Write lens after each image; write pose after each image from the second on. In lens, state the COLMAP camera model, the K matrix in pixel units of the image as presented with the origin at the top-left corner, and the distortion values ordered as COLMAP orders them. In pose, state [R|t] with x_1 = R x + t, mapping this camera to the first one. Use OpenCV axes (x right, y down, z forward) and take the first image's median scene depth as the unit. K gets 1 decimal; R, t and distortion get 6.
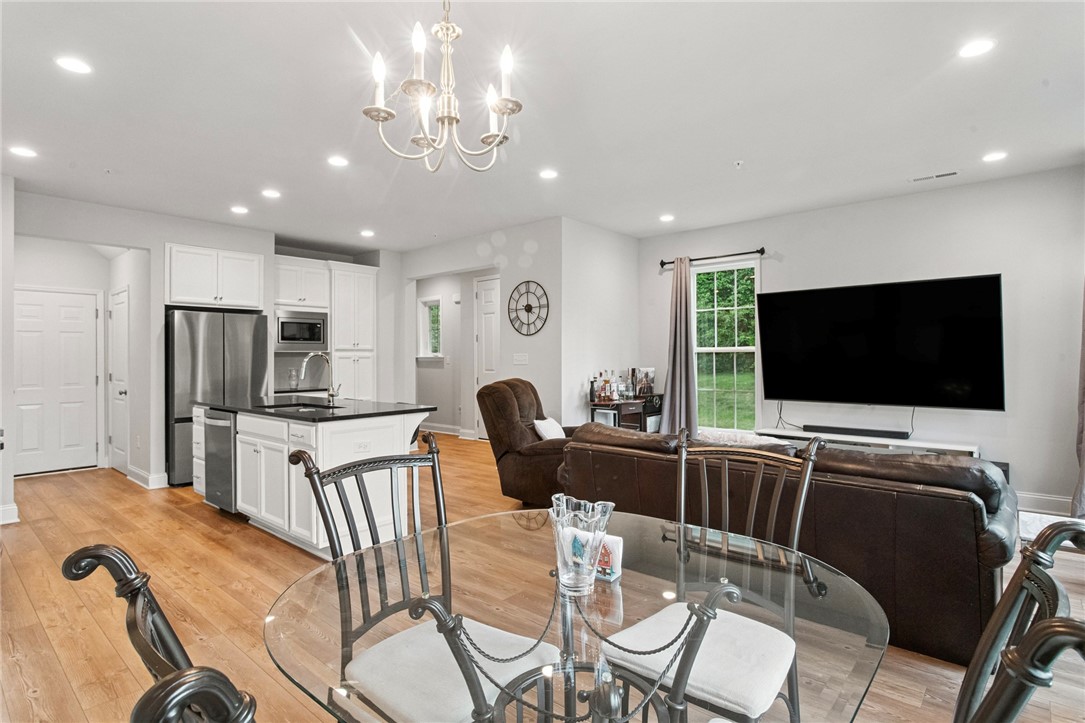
lens RADIAL K [[559.8, 0, 548.3], [0, 559.8, 350.9], [0, 0, 1]] dist [-0.004253, 0.001426]
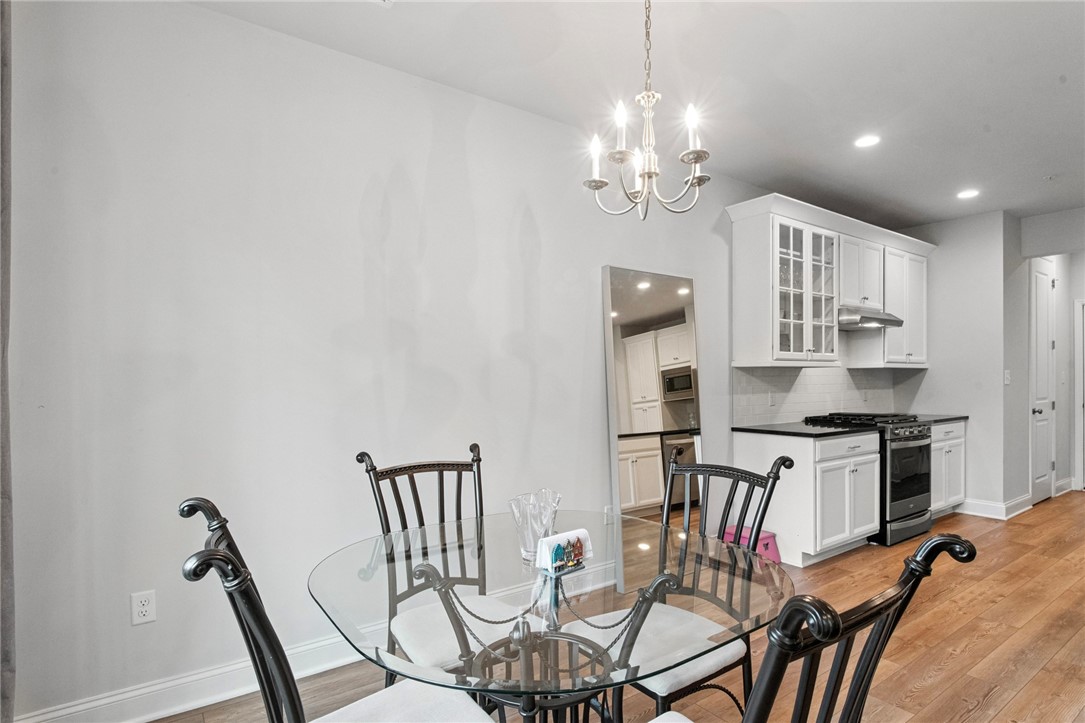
lens RADIAL K [[559.8, 0, 526.4], [0, 559.8, 382.0], [0, 0, 1]] dist [-0.004253, 0.001426]
pose [[-0.244038, 0.019833, -0.969563, 0.249325], [0.019074, 0.999696, 0.015649, -0.003268], [0.969578, -0.014674, -0.244342, 0.242763]]
